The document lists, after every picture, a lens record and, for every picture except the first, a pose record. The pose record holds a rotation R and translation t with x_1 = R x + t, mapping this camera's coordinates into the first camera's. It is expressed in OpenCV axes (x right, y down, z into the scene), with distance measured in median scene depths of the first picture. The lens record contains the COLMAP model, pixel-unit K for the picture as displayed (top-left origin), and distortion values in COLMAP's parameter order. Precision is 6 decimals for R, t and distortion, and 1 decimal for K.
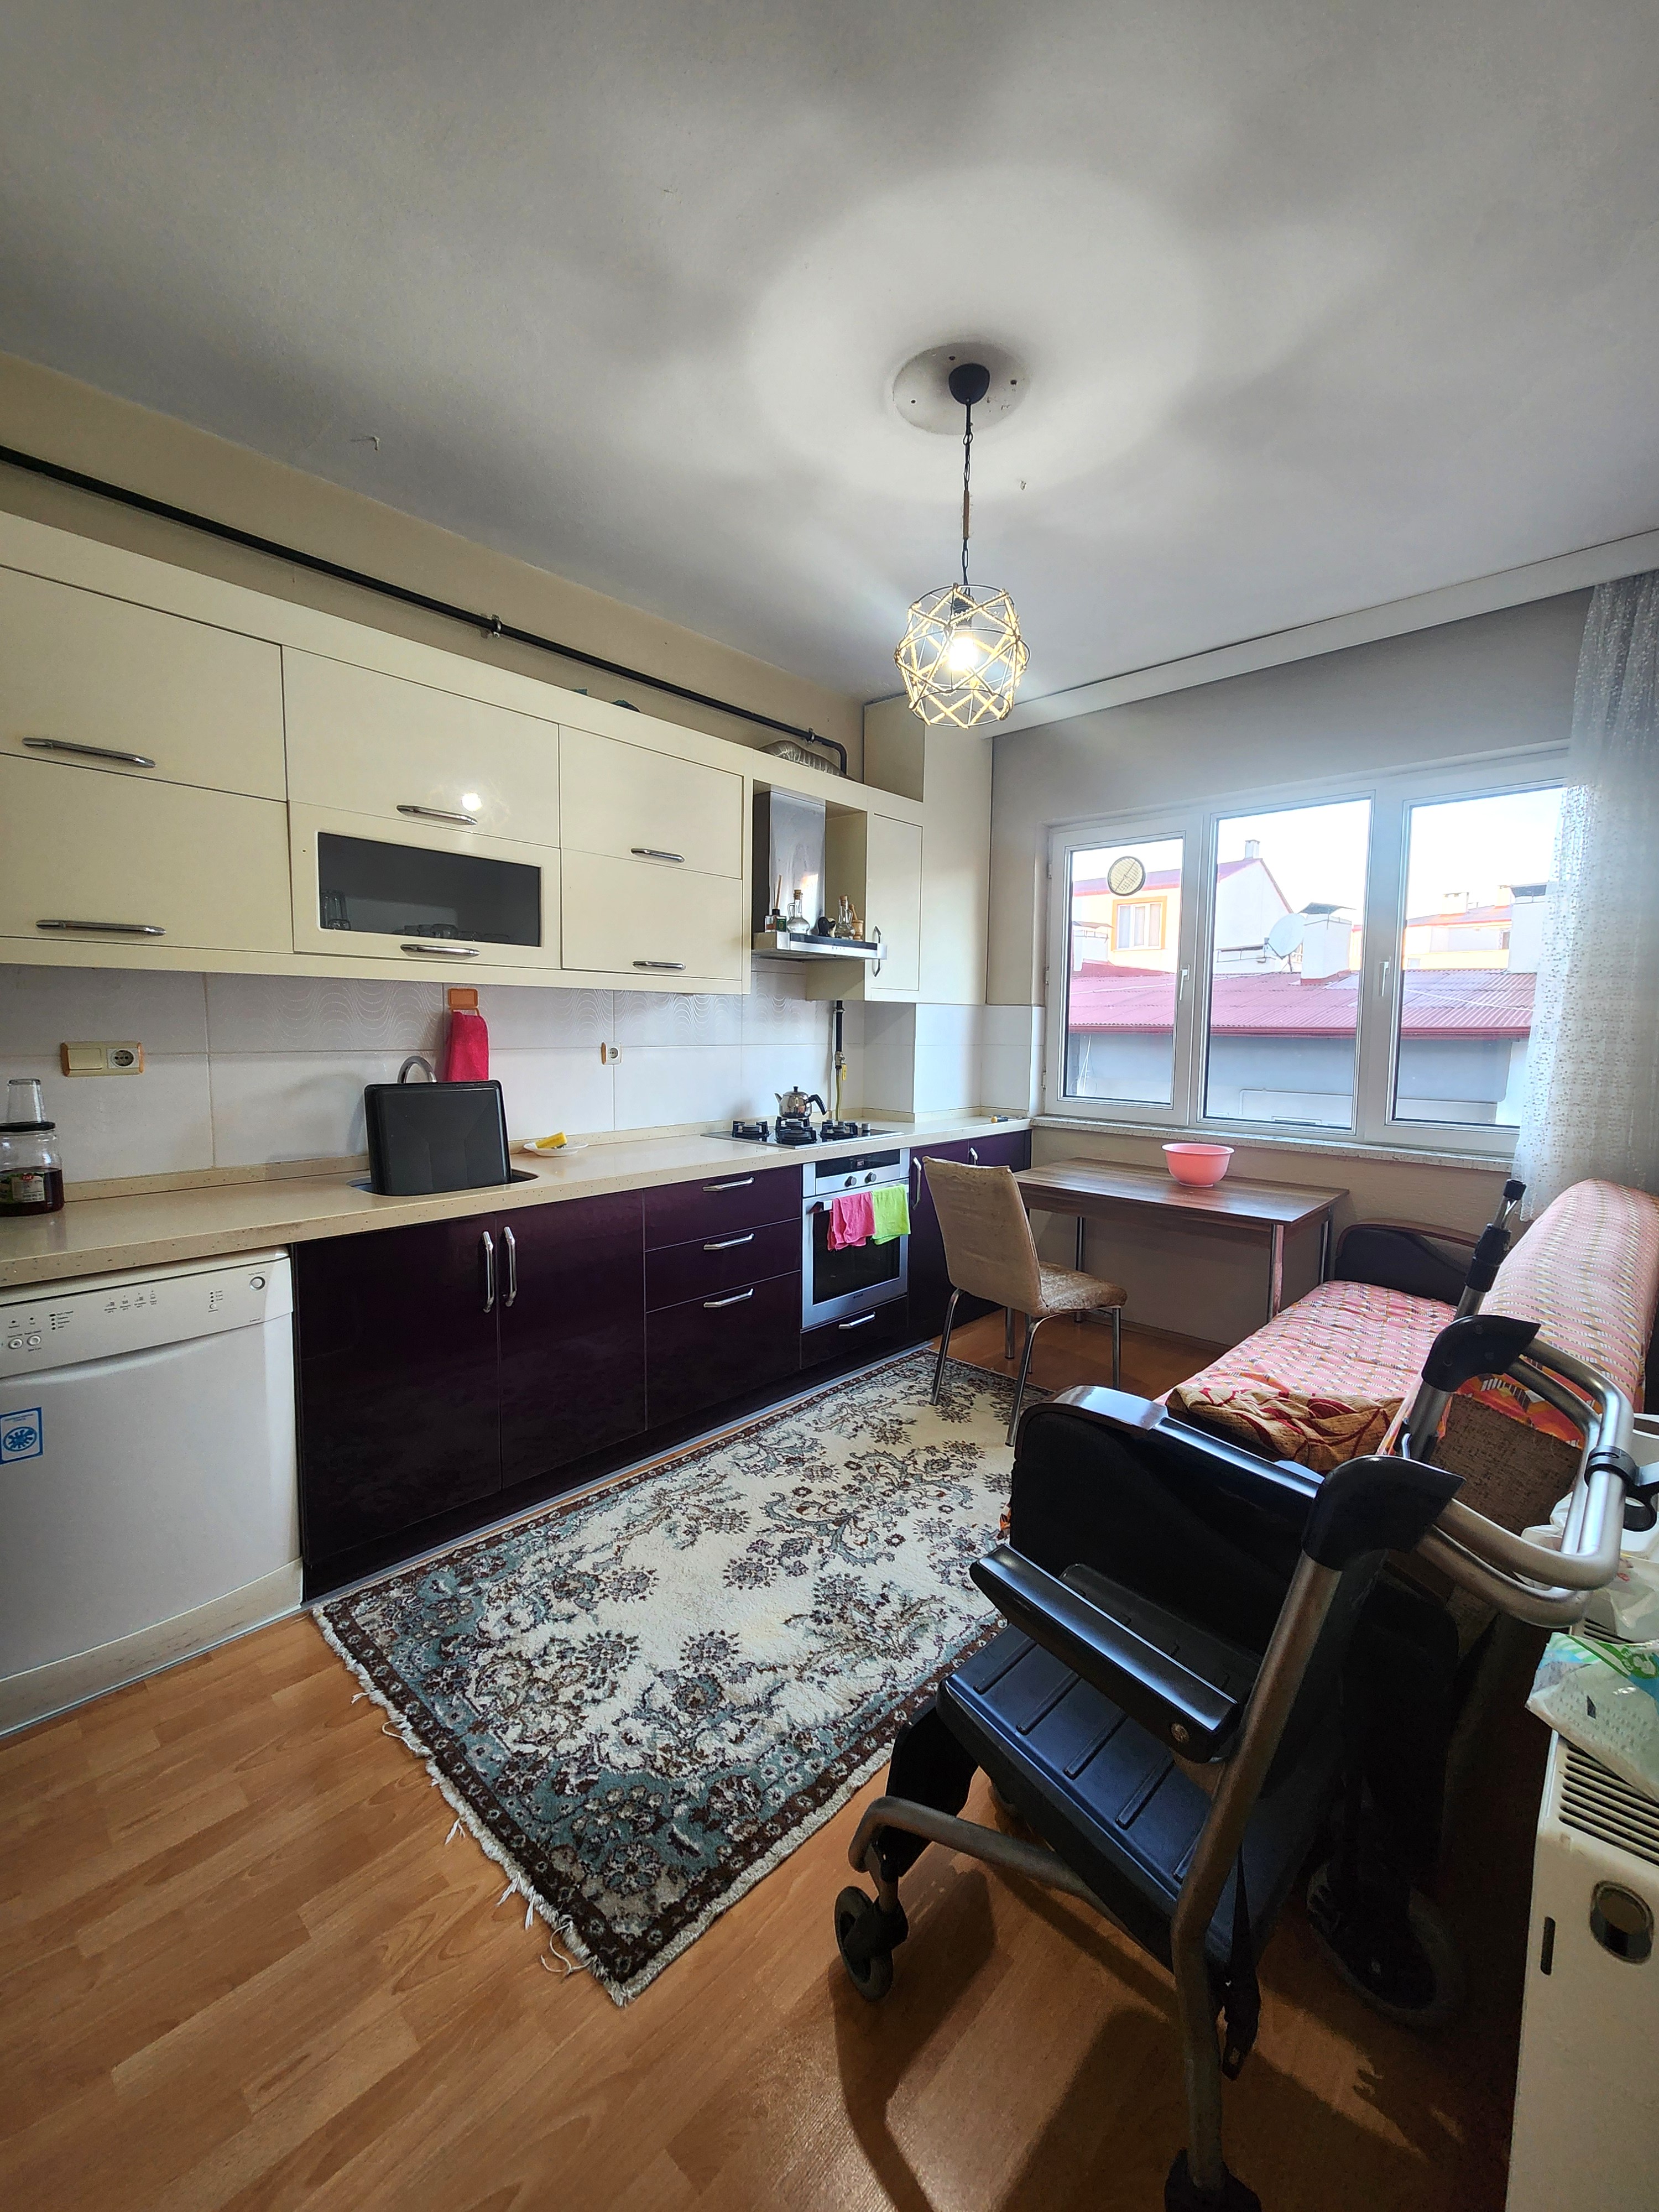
lens RADIAL K [[880.5, 0, 834.4], [0, 880.5, 1103.7], [0, 0, 1]] dist [0.001834, 0.000083]
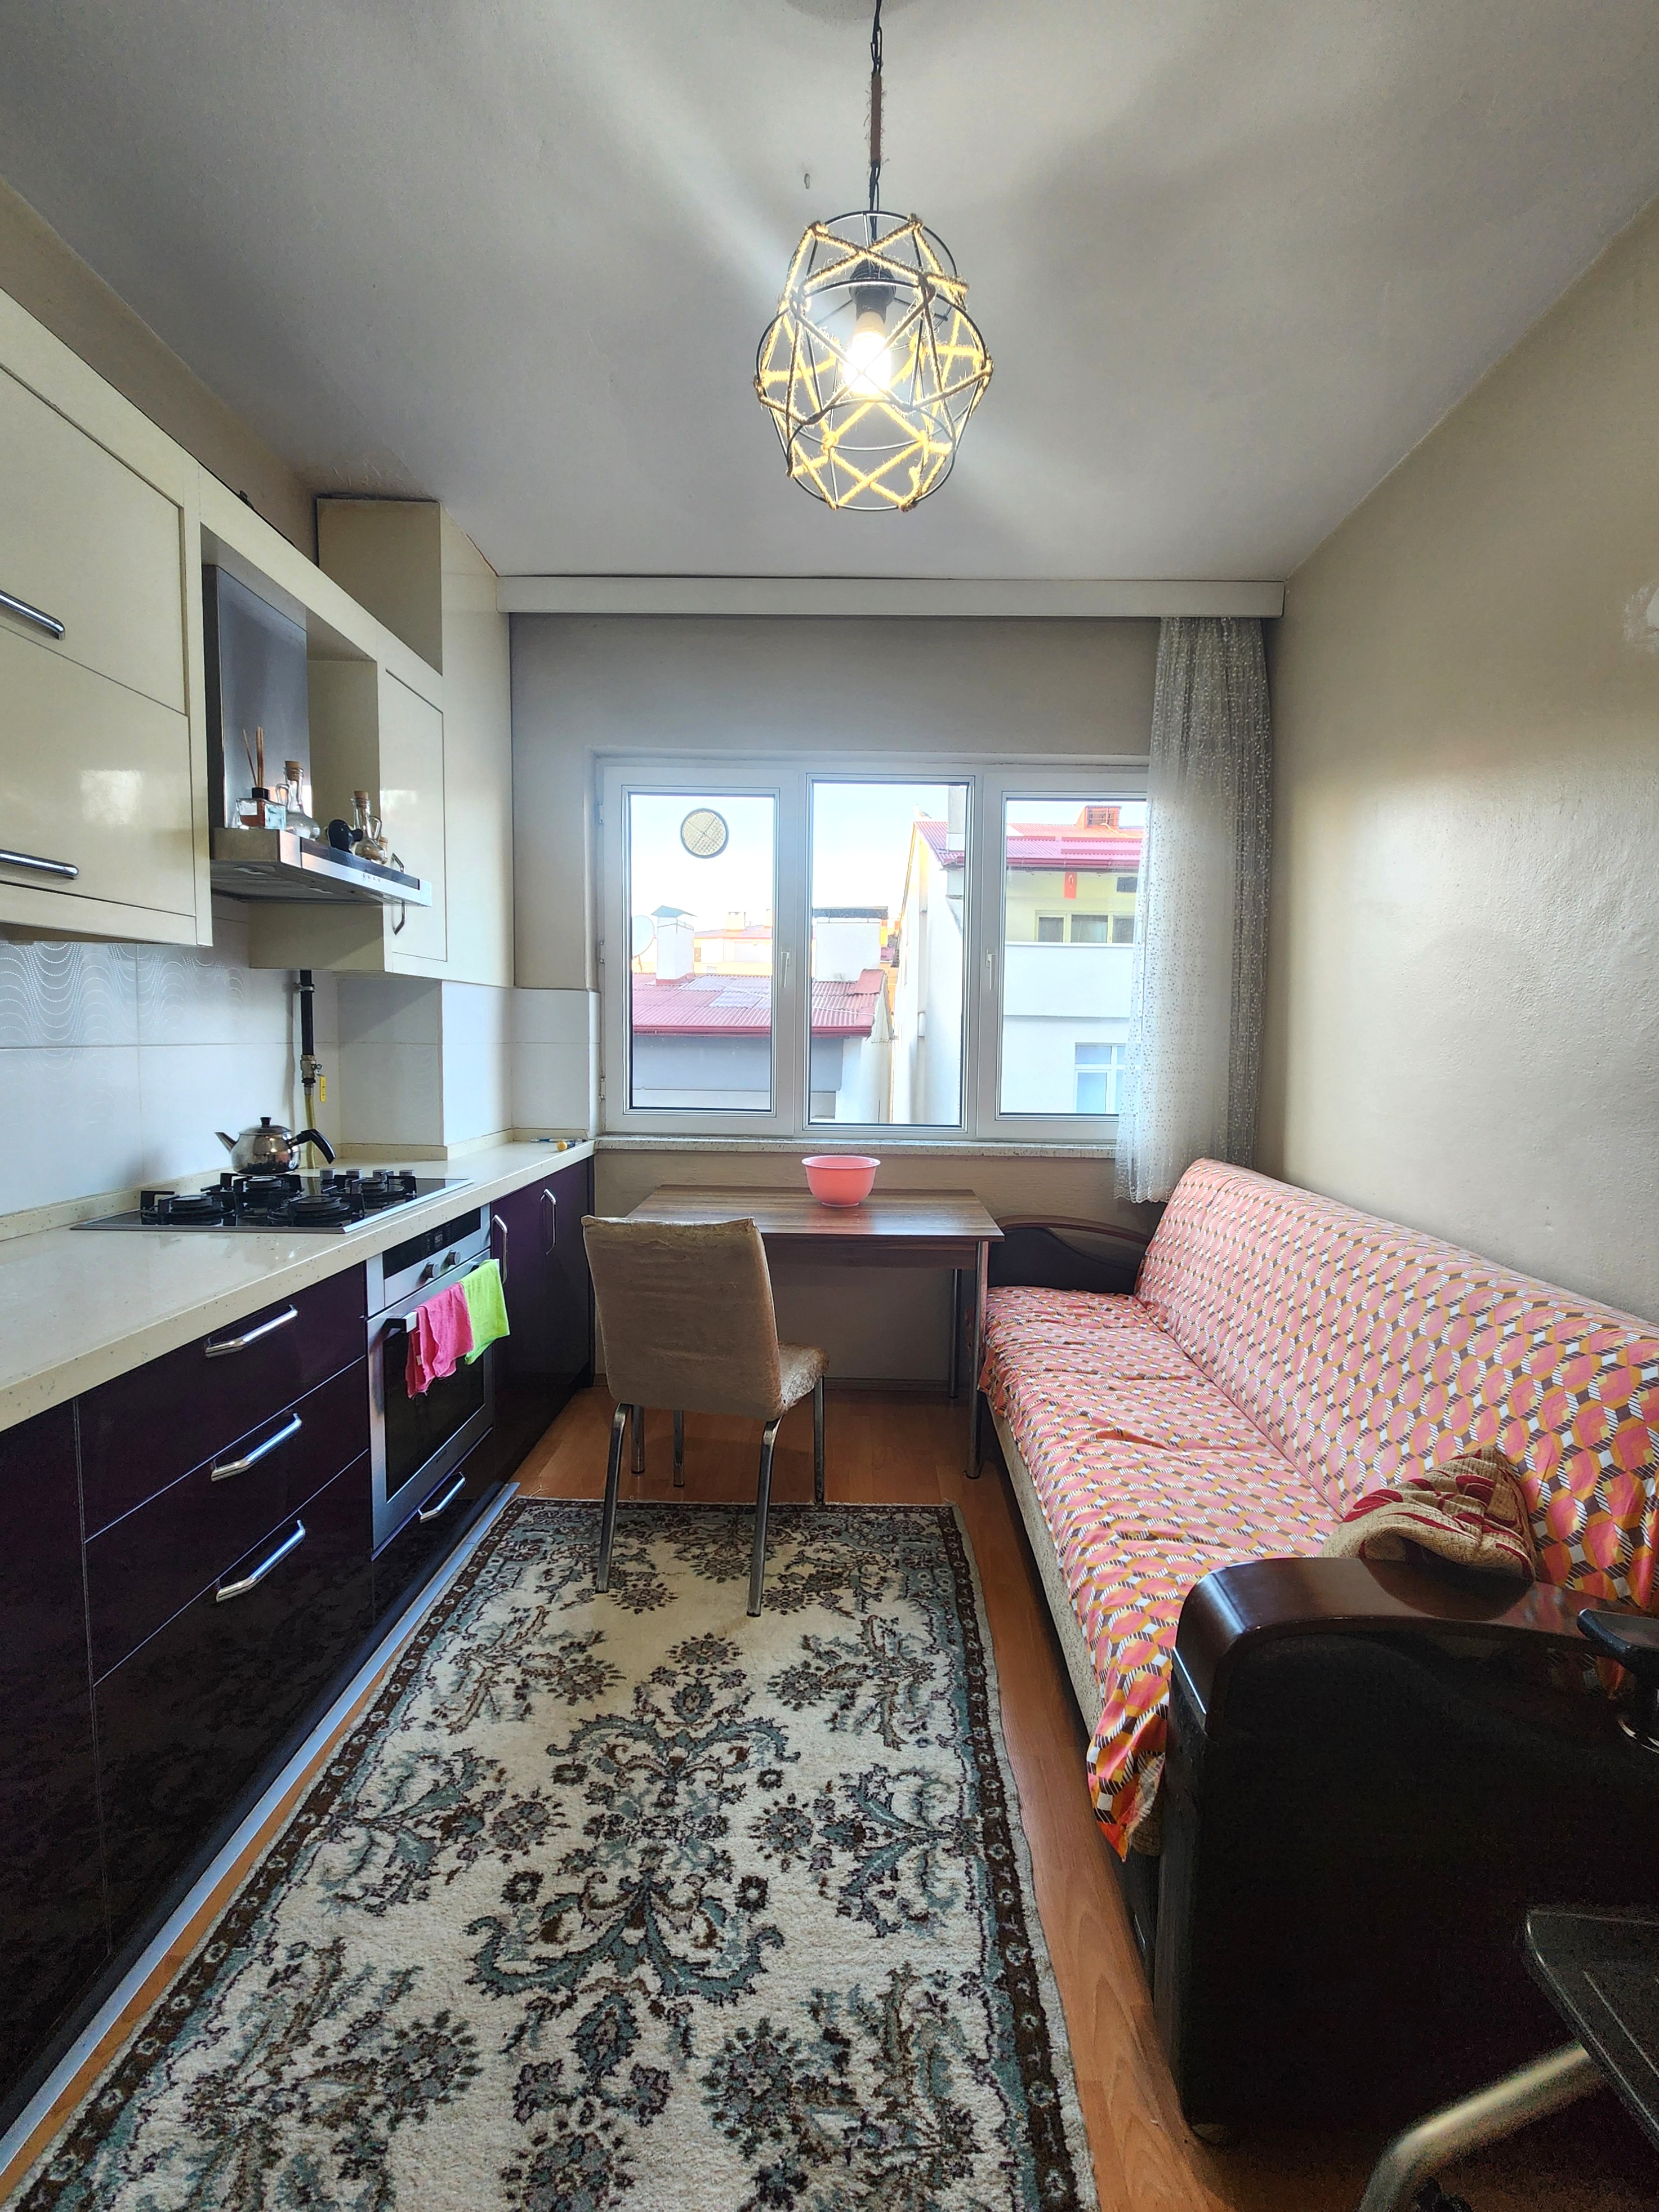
lens RADIAL K [[909.5, 0, 829.5], [0, 909.5, 1106.0], [0, 0, 1]] dist [0.014107, -0.008353]
pose [[0.740480, -0.053753, 0.669925, -0.241611], [0.053438, 0.998350, 0.021039, -0.028844], [-0.669950, 0.020220, 0.742131, 0.457654]]
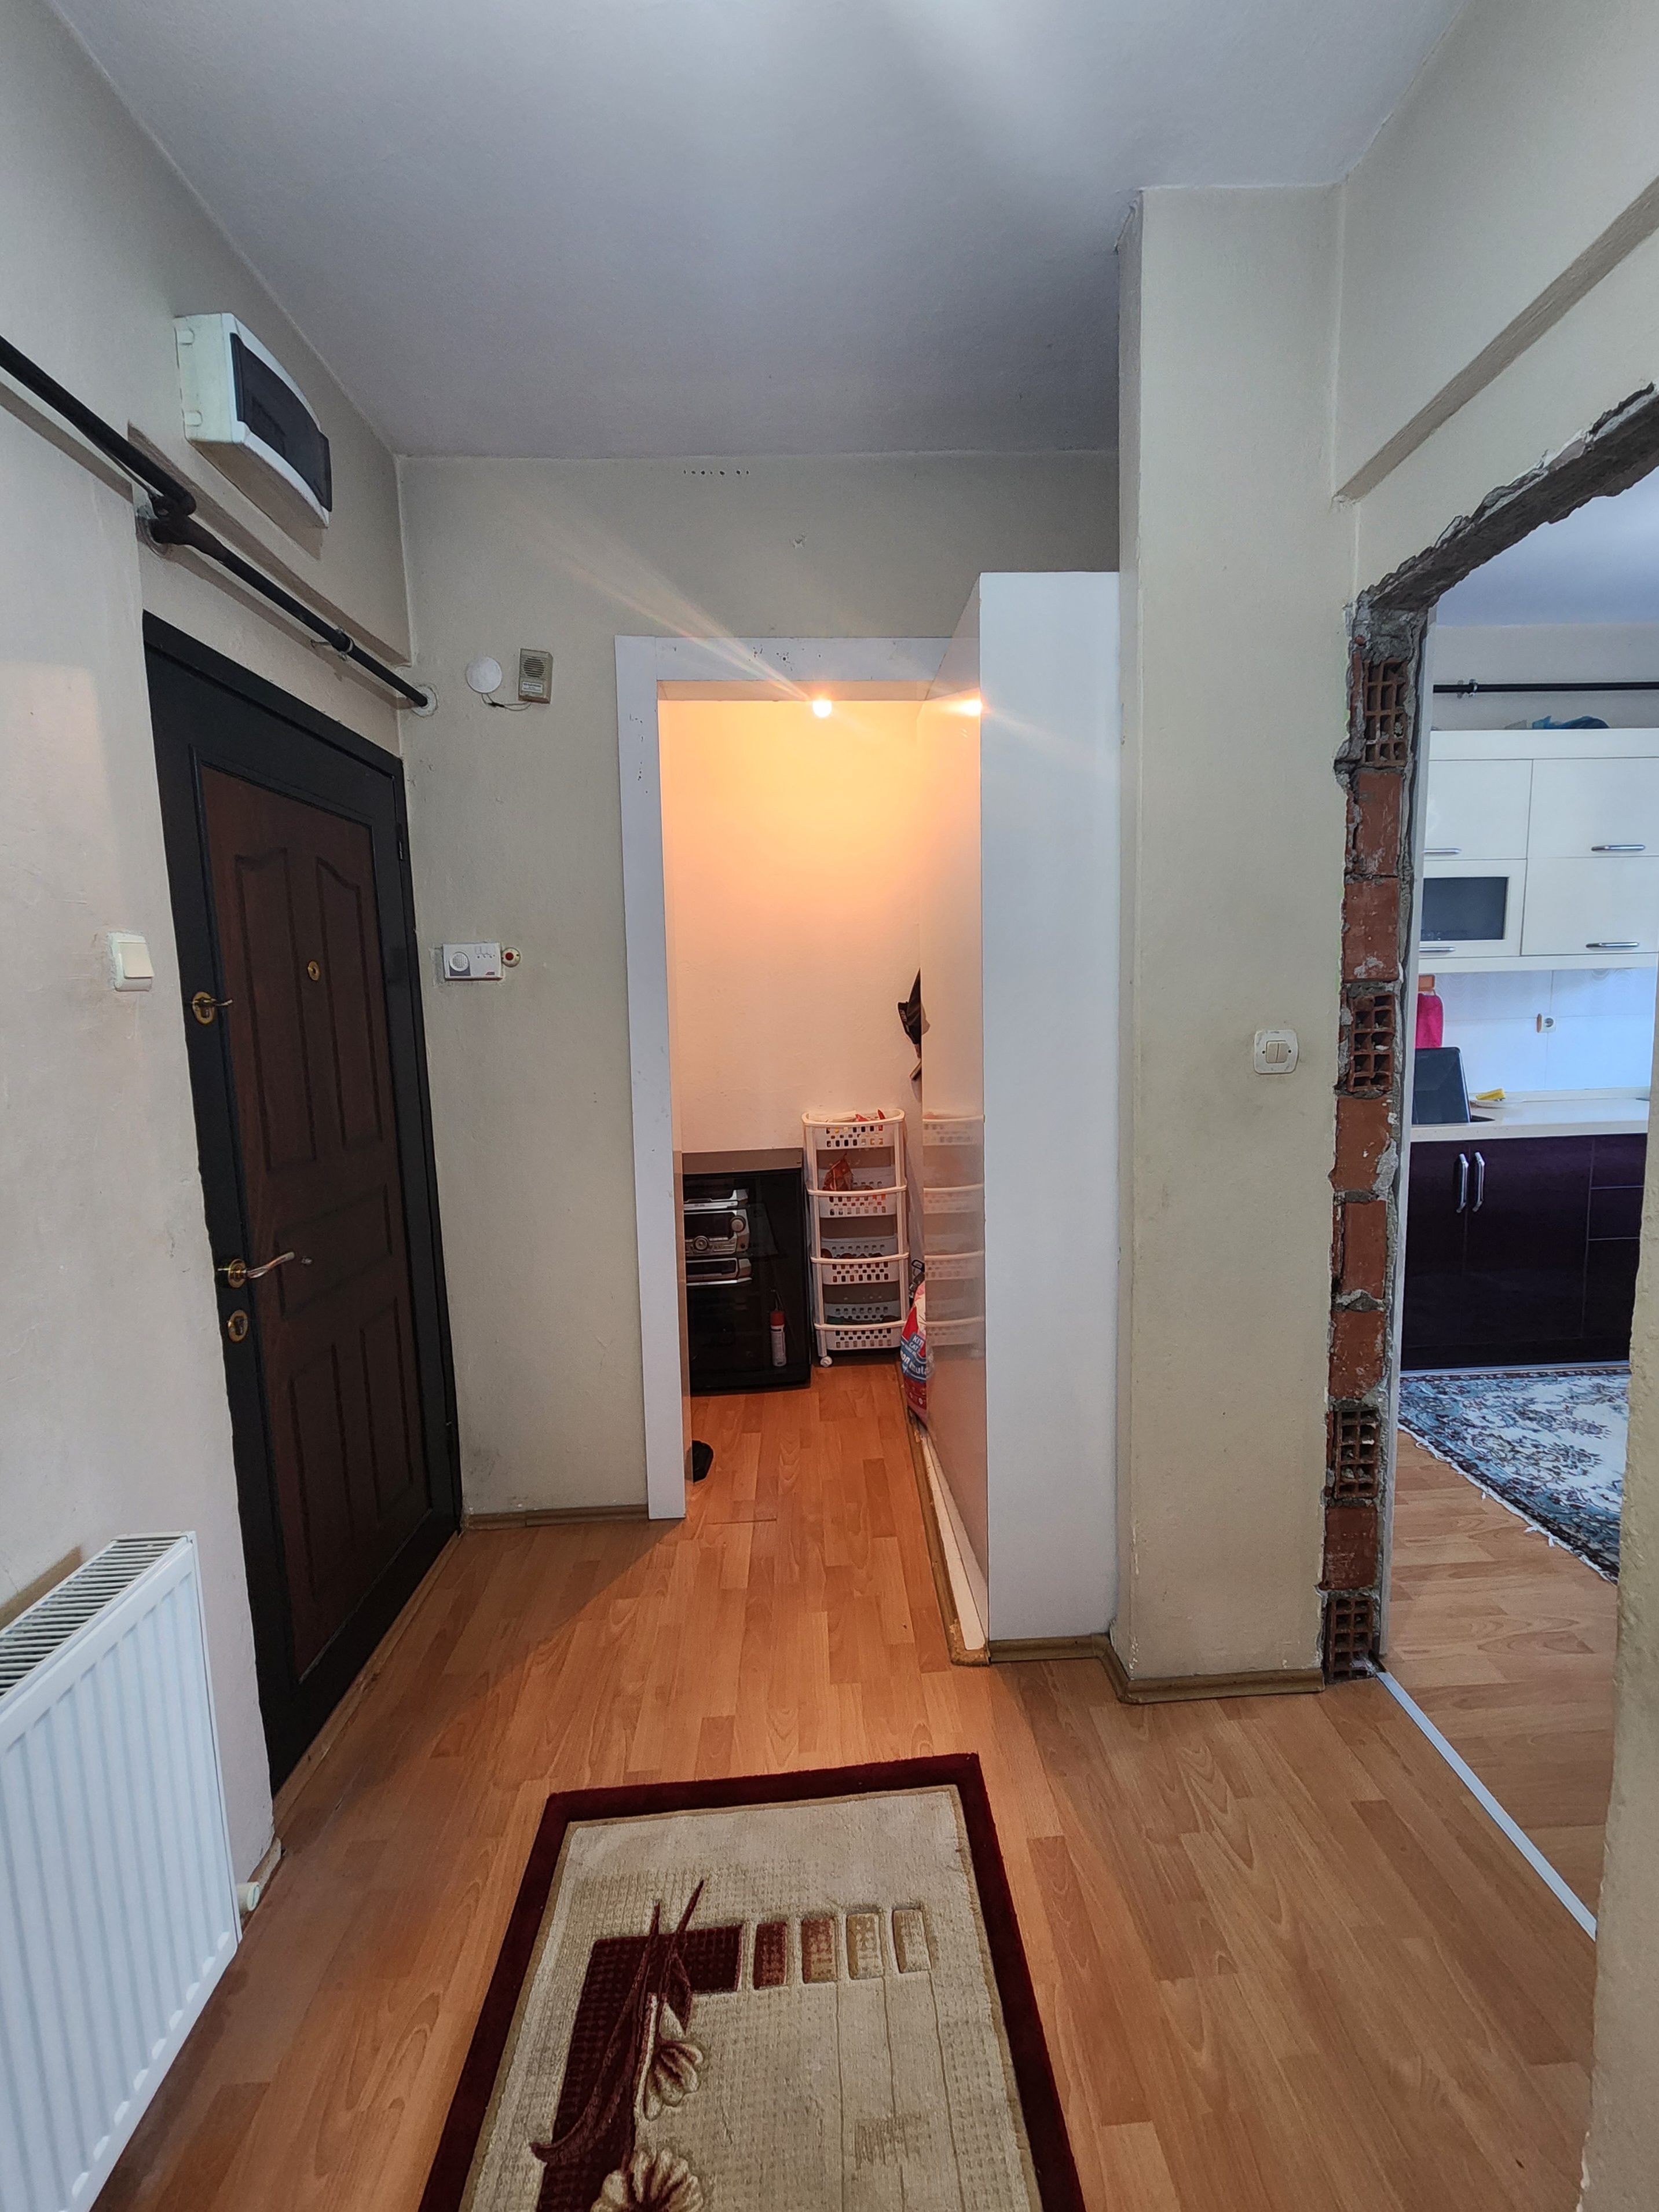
lens RADIAL K [[925.0, 0, 886.0], [0, 925.0, 1100.2], [0, 0, 1]] dist [0.000358, 0.000044]
pose [[0.720623, 0.049497, -0.691558, -0.042730], [-0.029896, 0.998739, 0.040331, 0.026322], [0.692683, -0.008388, 0.721194, -0.596846]]
